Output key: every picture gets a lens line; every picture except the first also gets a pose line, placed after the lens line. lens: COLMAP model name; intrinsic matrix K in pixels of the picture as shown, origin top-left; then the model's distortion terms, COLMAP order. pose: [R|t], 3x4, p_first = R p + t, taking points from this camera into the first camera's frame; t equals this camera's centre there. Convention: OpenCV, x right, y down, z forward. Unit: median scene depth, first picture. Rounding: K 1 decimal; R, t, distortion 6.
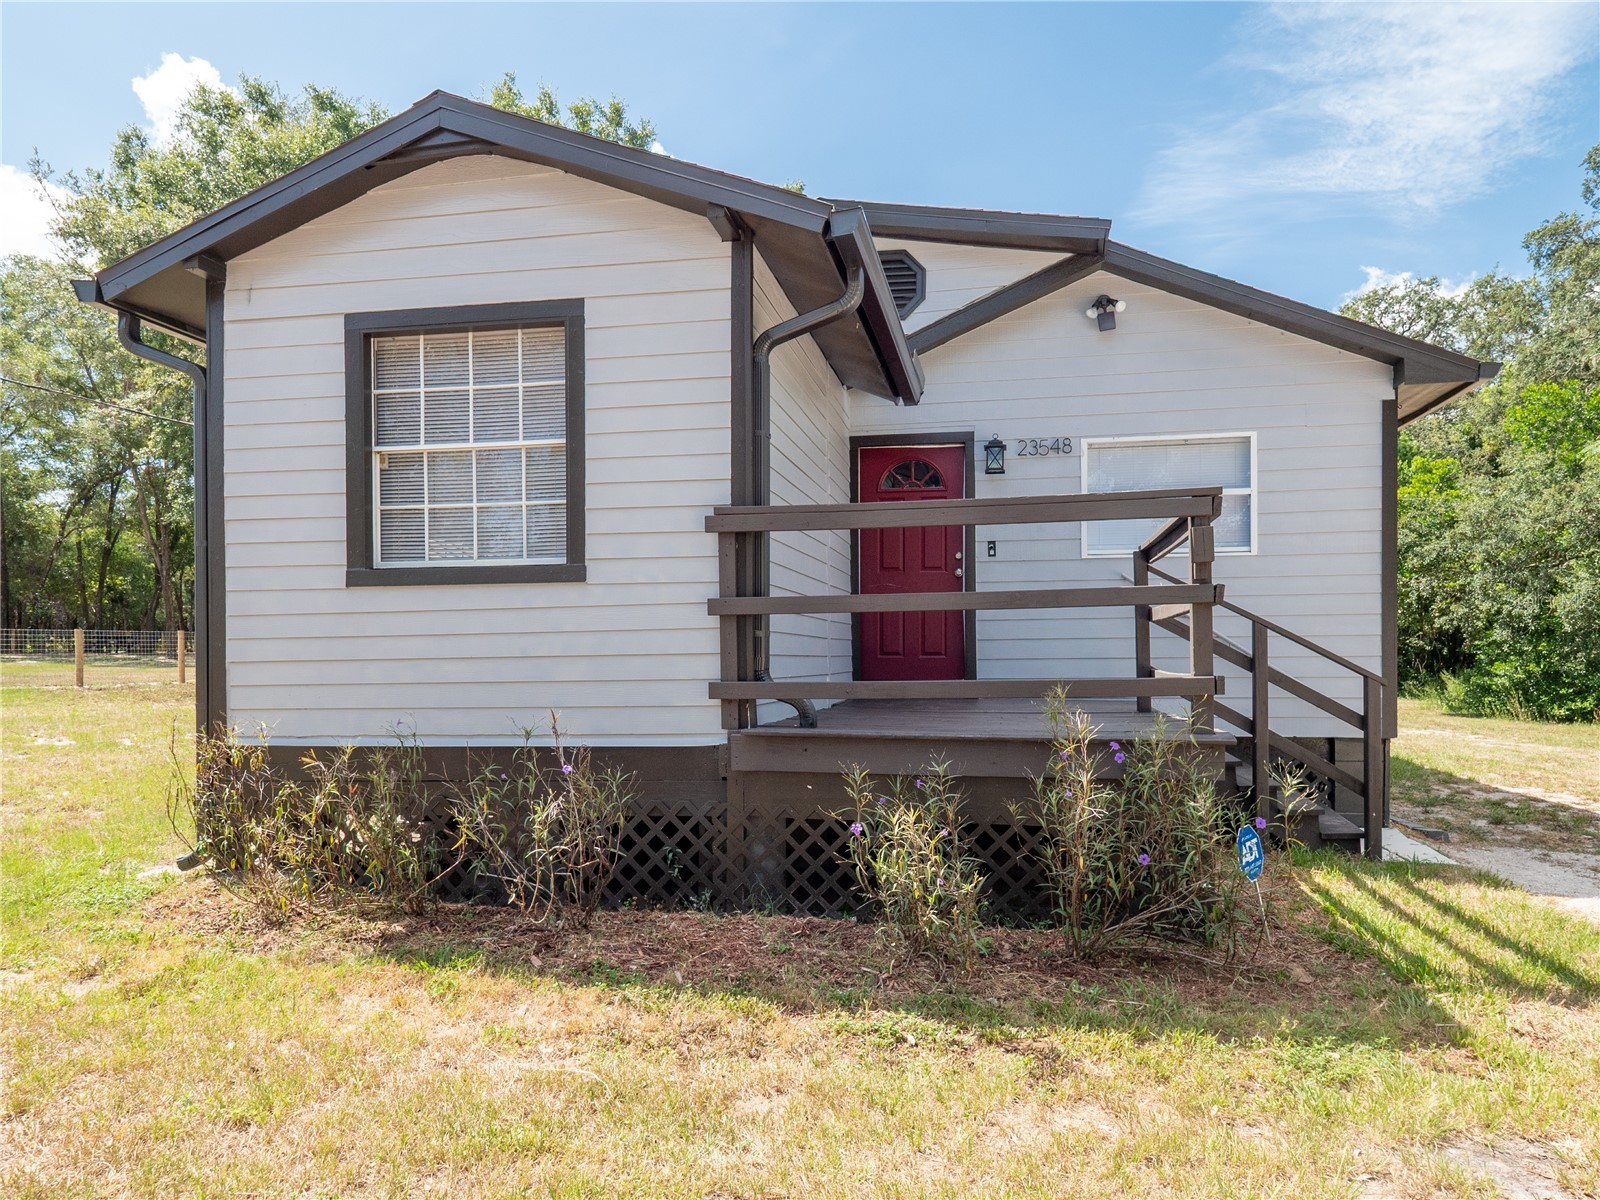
lens RADIAL K [[990.4, 0, 867.5], [0, 990.4, 605.2], [0, 0, 1]] dist [0.001790, 0.000147]
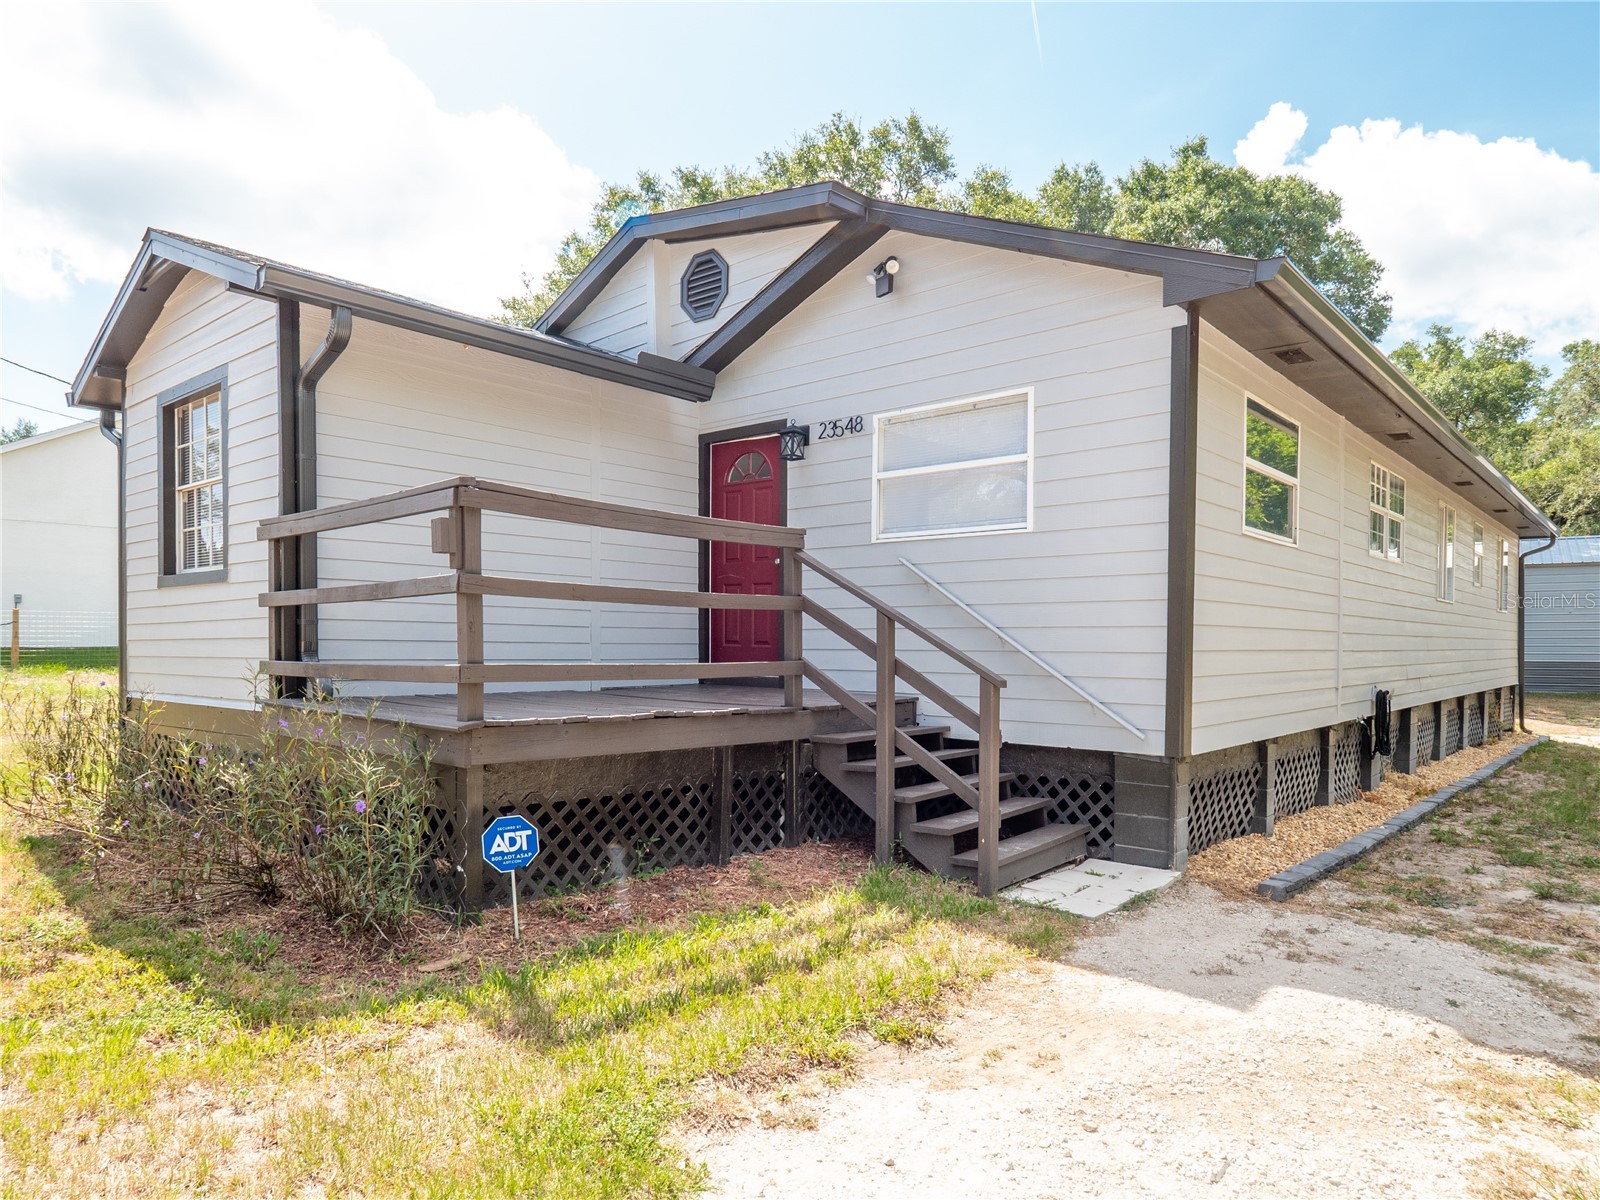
lens RADIAL K [[990.4, 0, 867.5], [0, 990.4, 605.2], [0, 0, 1]] dist [0.001790, 0.000147]
pose [[0.853810, -0.001879, -0.520581, 0.708488], [0.008526, 0.999910, 0.010374, 0.001482], [0.520515, -0.013296, 0.853749, 0.201319]]
